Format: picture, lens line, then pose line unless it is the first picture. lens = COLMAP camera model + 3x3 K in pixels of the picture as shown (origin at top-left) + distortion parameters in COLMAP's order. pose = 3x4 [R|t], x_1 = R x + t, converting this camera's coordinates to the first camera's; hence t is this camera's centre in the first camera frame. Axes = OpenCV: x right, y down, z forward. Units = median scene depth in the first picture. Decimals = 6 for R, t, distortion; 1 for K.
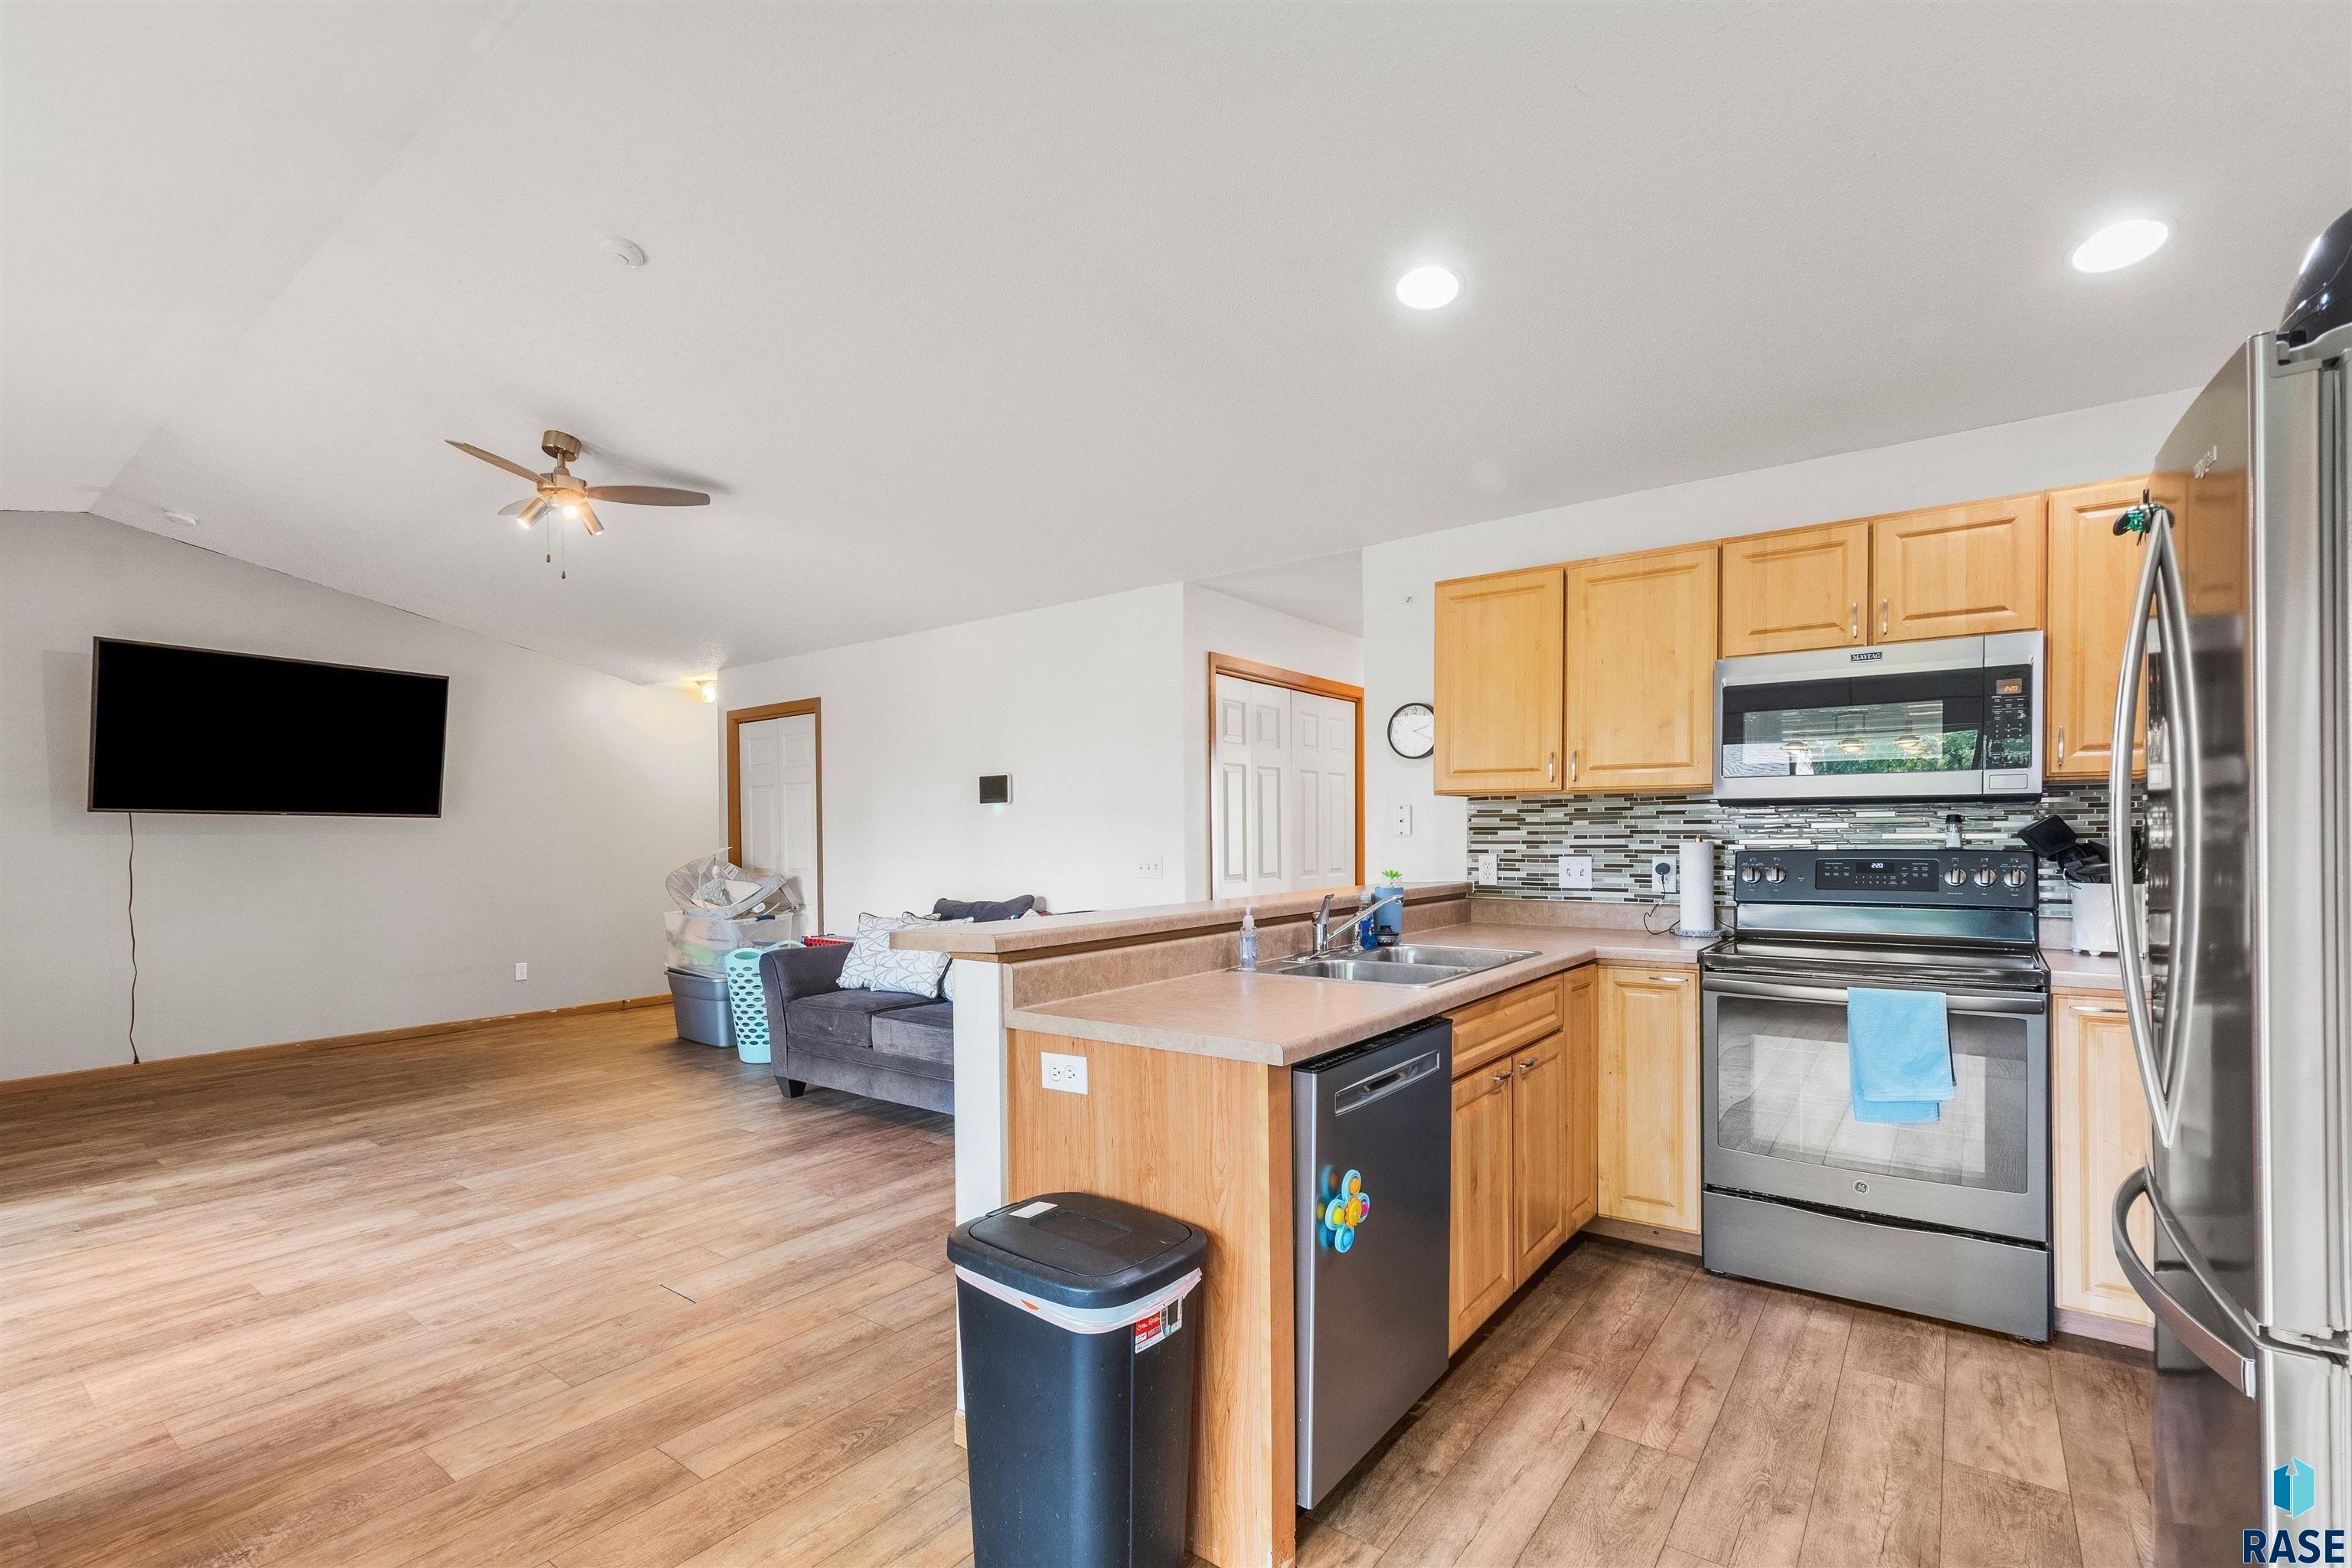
lens RADIAL K [[1061.4, 0, 1159.7], [0, 1061.4, 843.6], [0, 0, 1]] dist [0.003695, -0.008394]
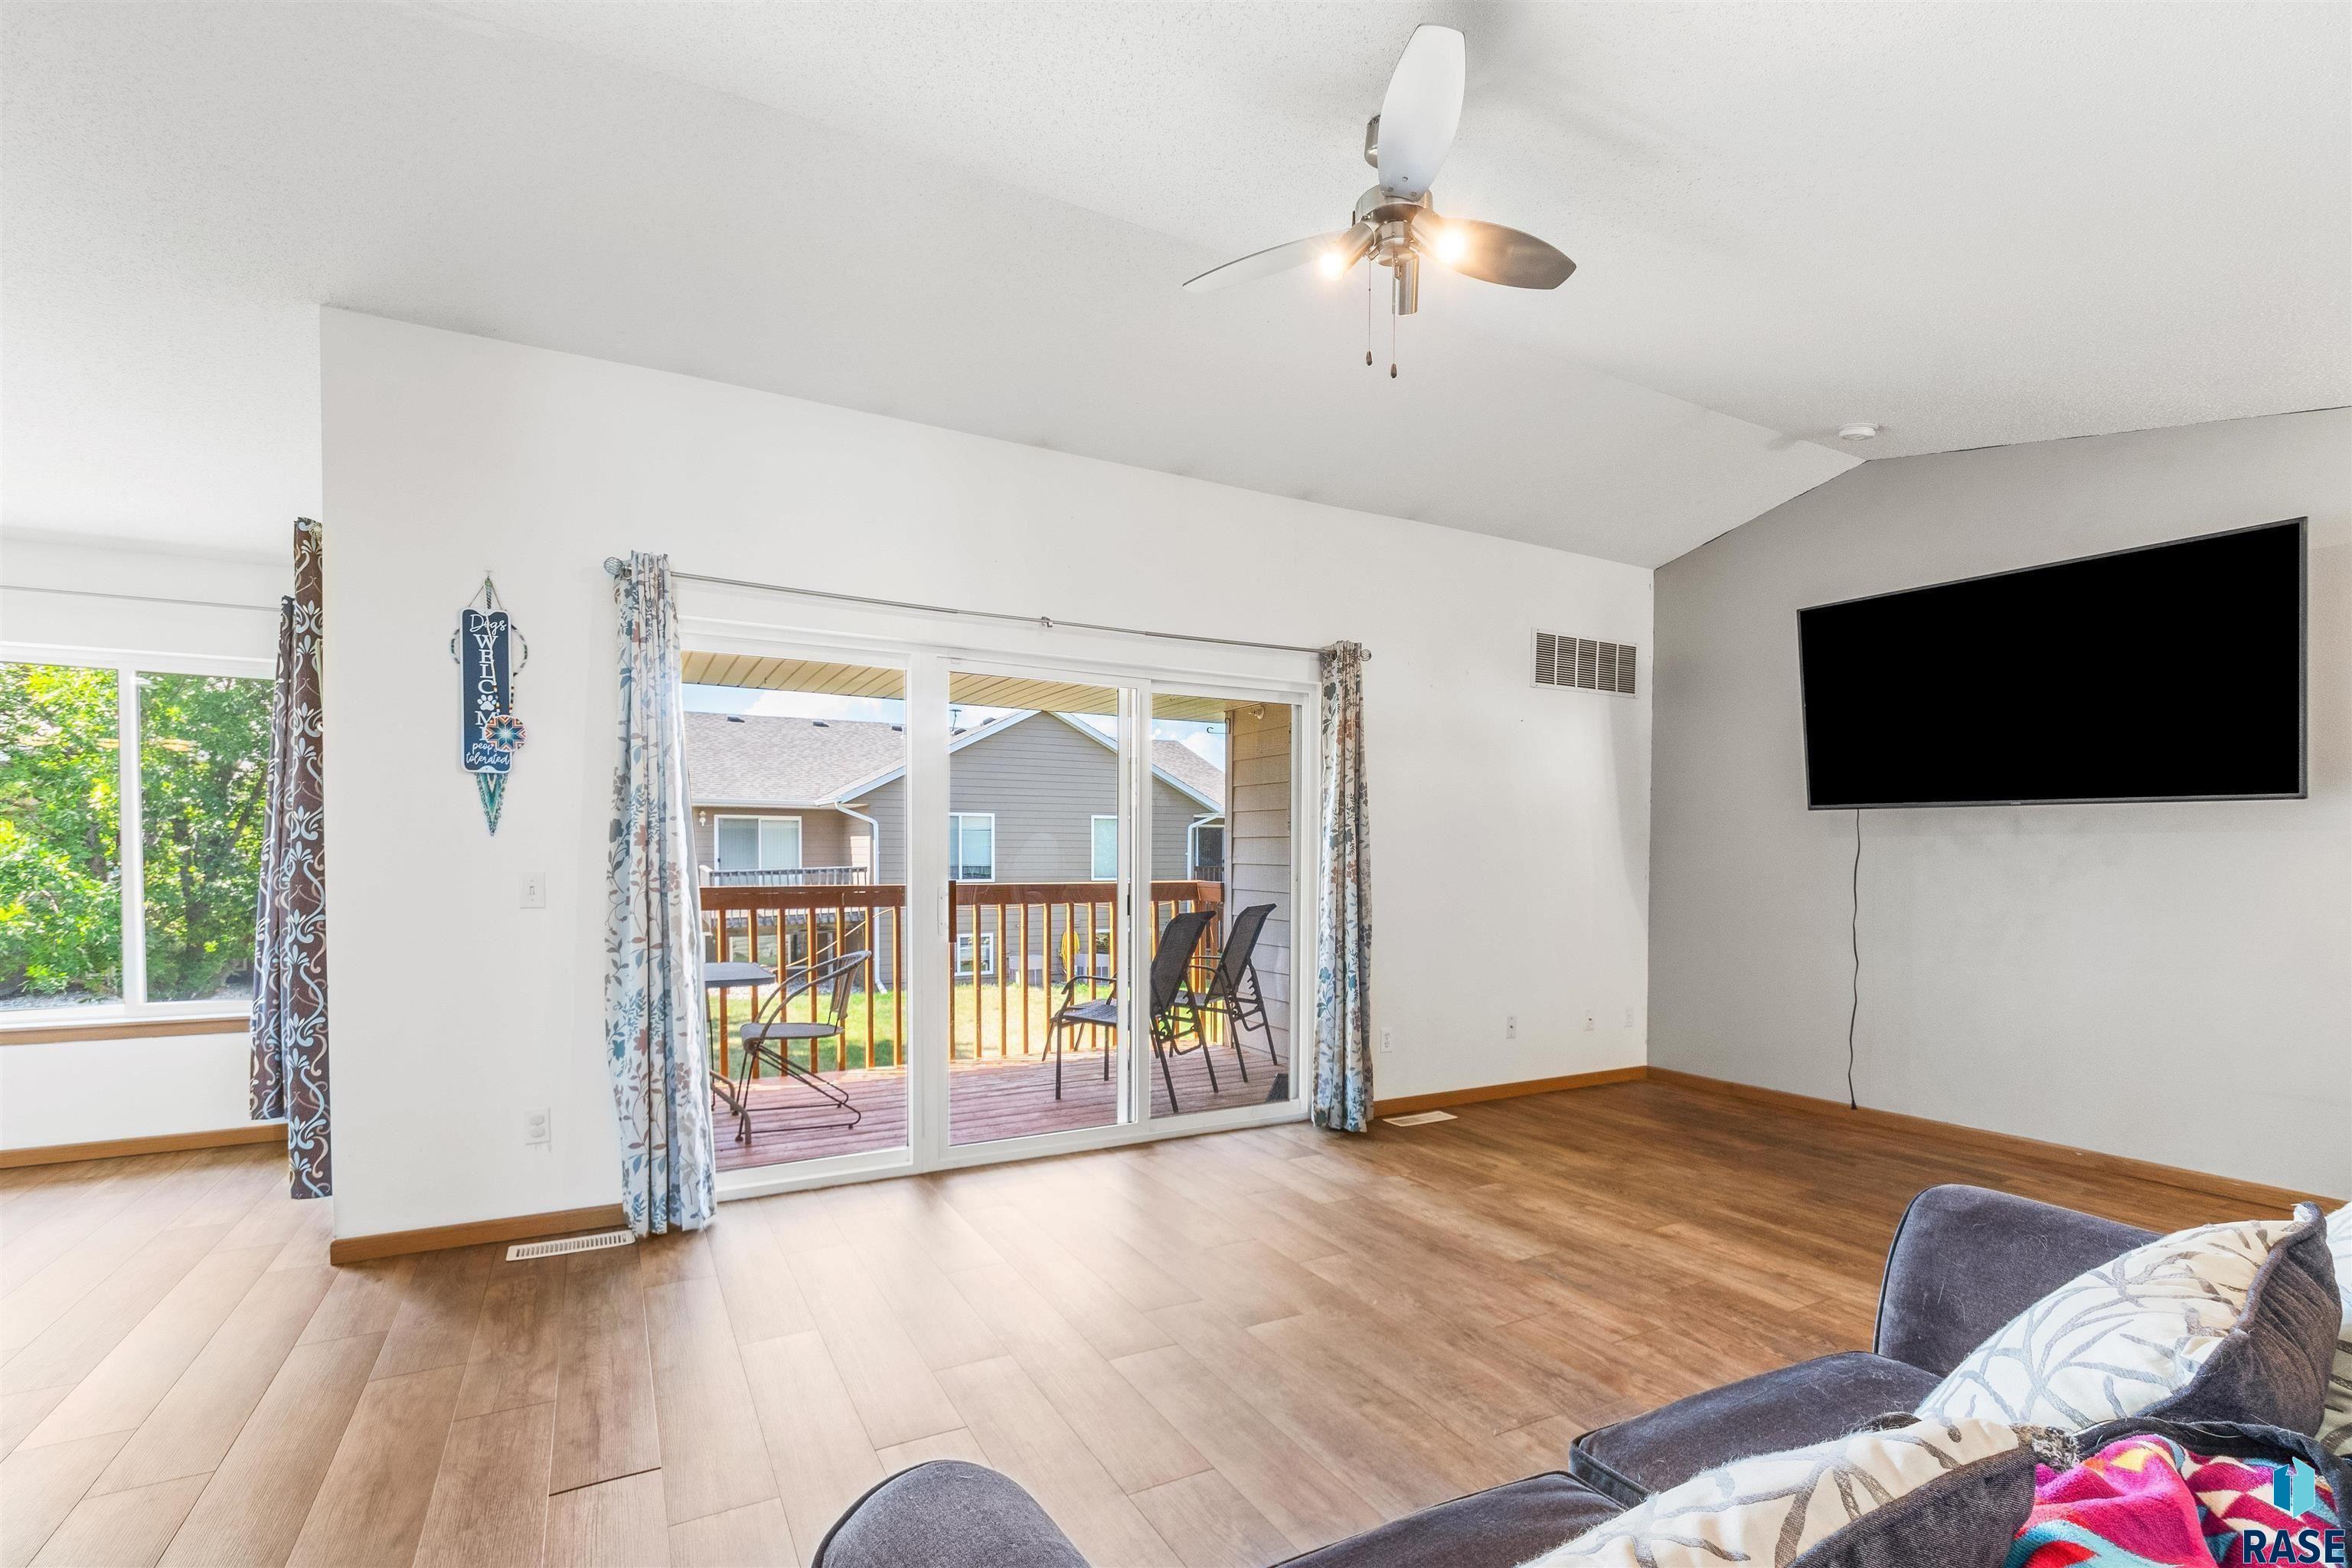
lens RADIAL K [[1057.7, 0, 1183.7], [0, 1057.7, 885.6], [0, 0, 1]] dist [-0.000730, -0.000613]
pose [[-0.402785, 0.033575, -0.914679, 0.015212], [-0.004969, 0.999232, 0.038867, 0.000343], [0.915281, 0.020200, -0.402309, 1.363041]]
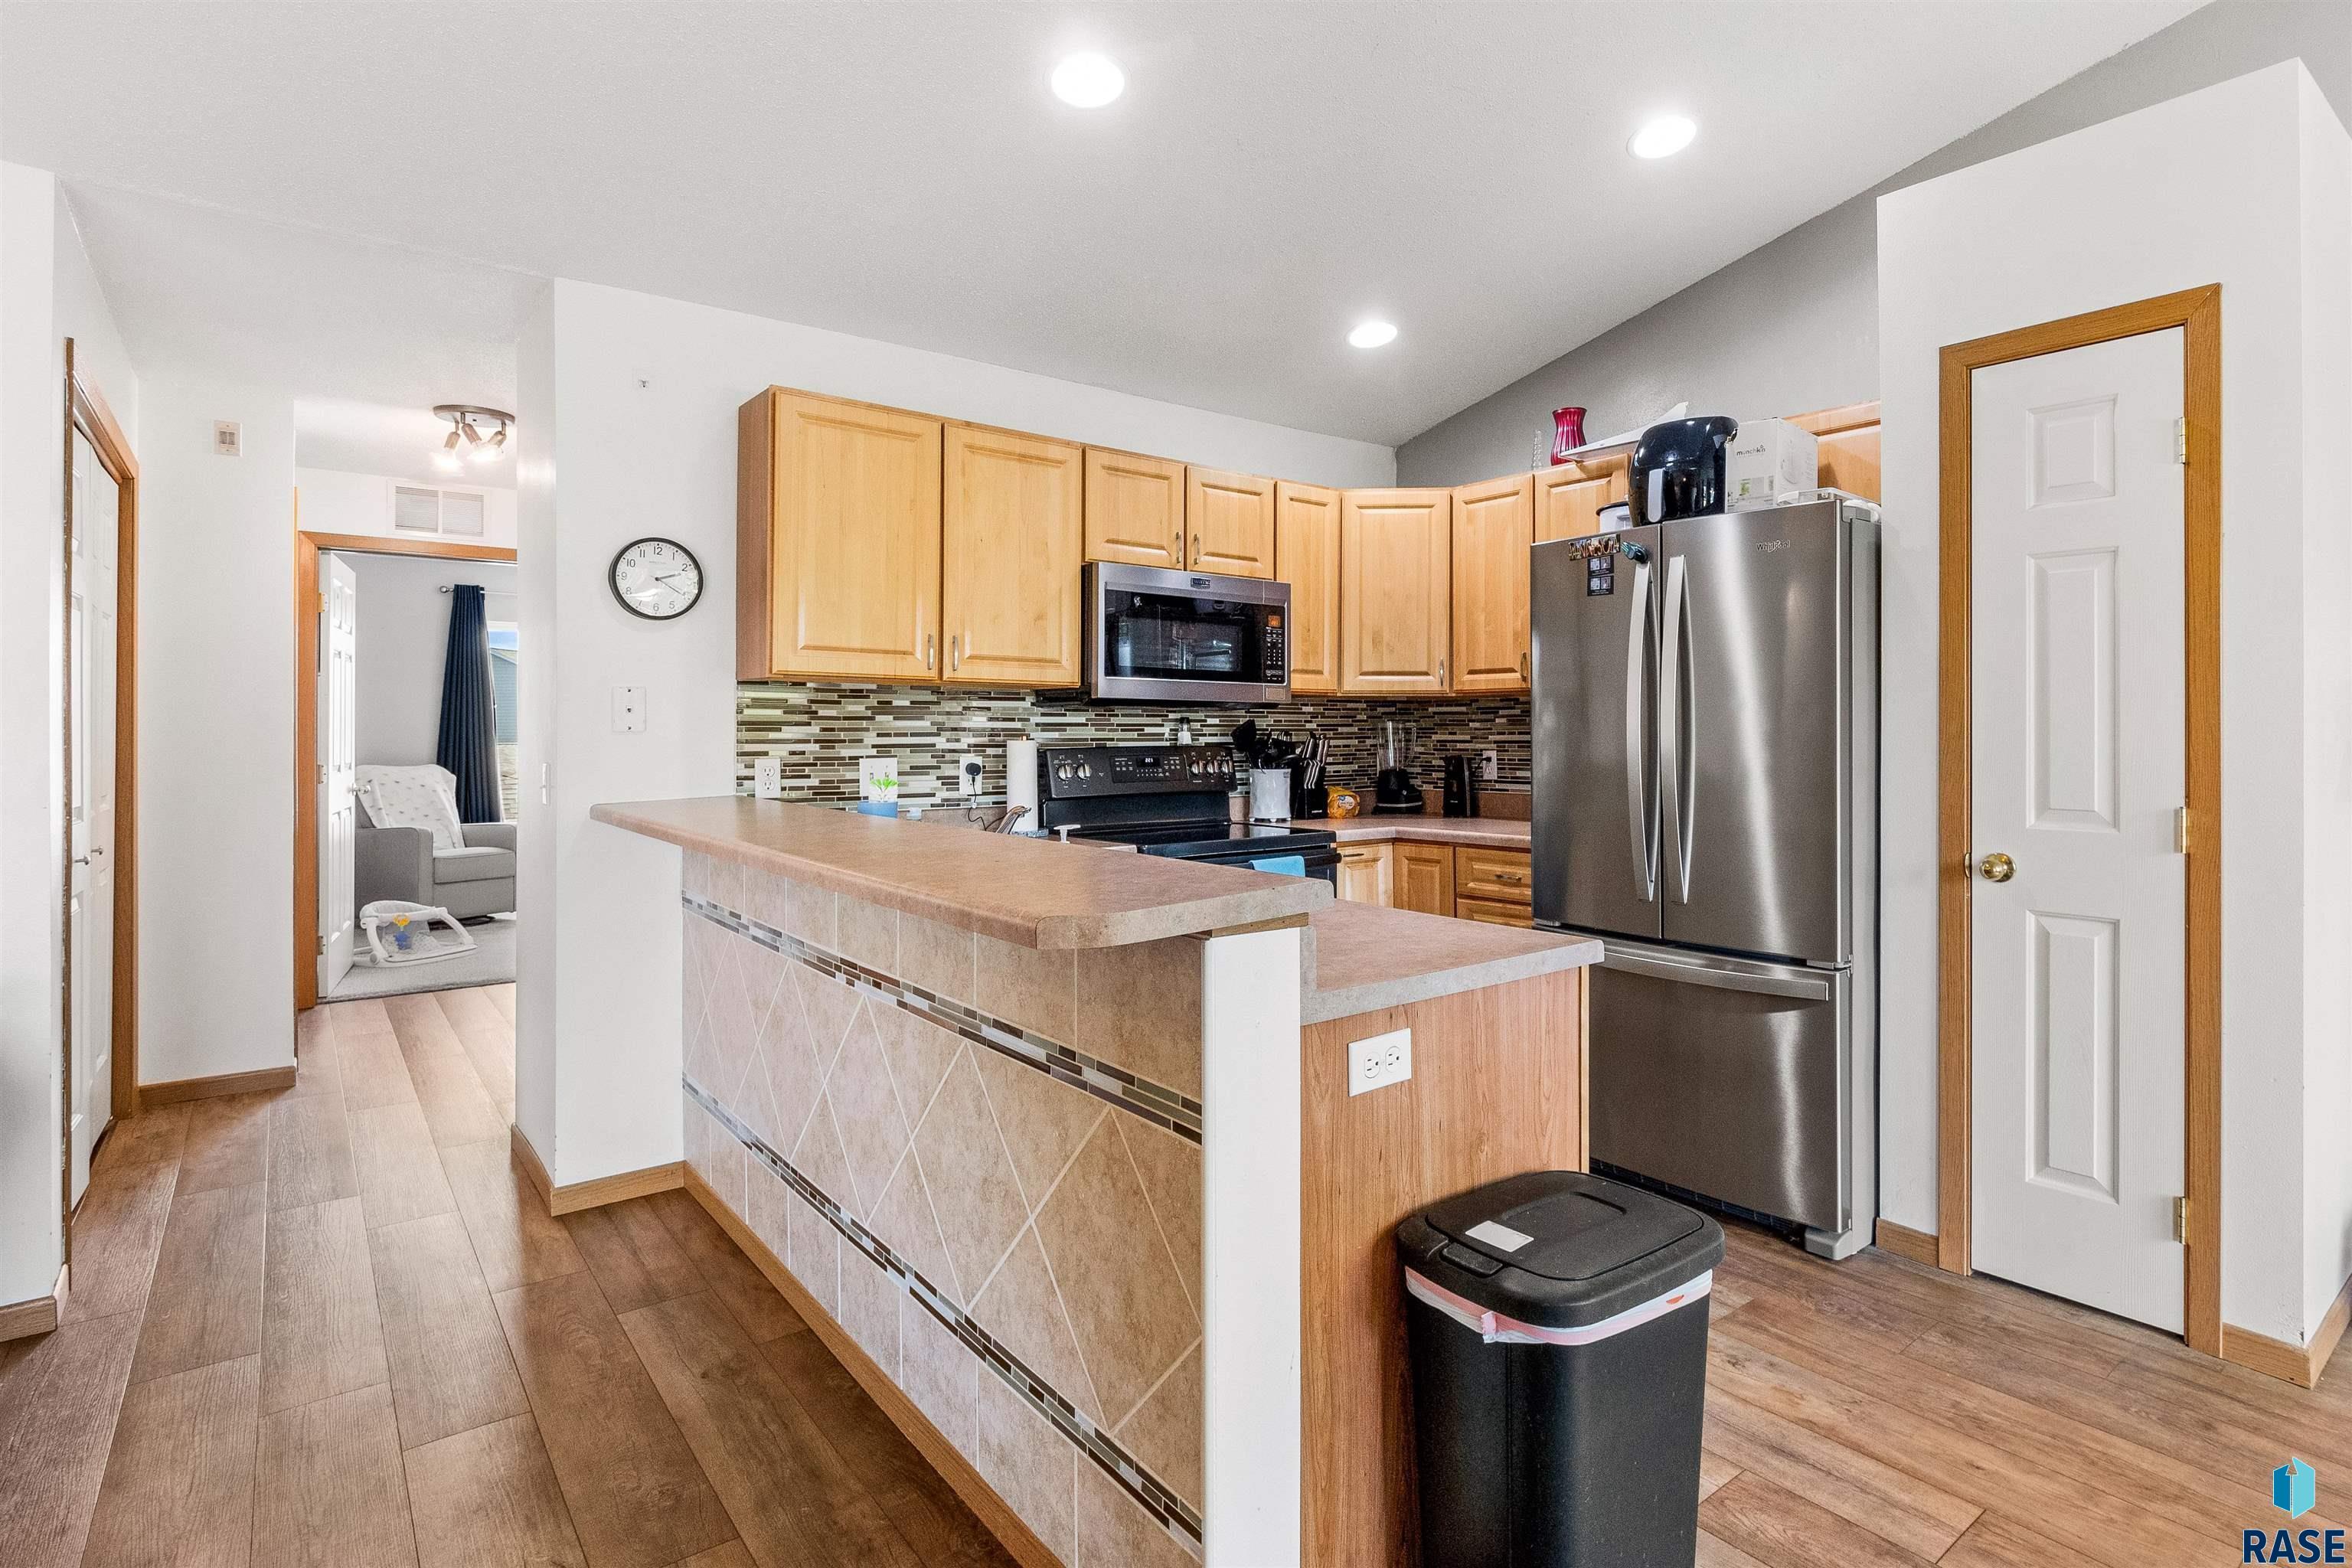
lens RADIAL K [[1200.5, 0, 1313.0], [0, 1200.5, 730.5], [0, 0, 1]] dist [-0.000440, -0.000814]
pose [[0.205001, 0.008454, 0.978725, -0.514006], [0.007059, 0.999924, -0.010116, 0.002560], [-0.978736, 0.008983, 0.204926, 0.513504]]
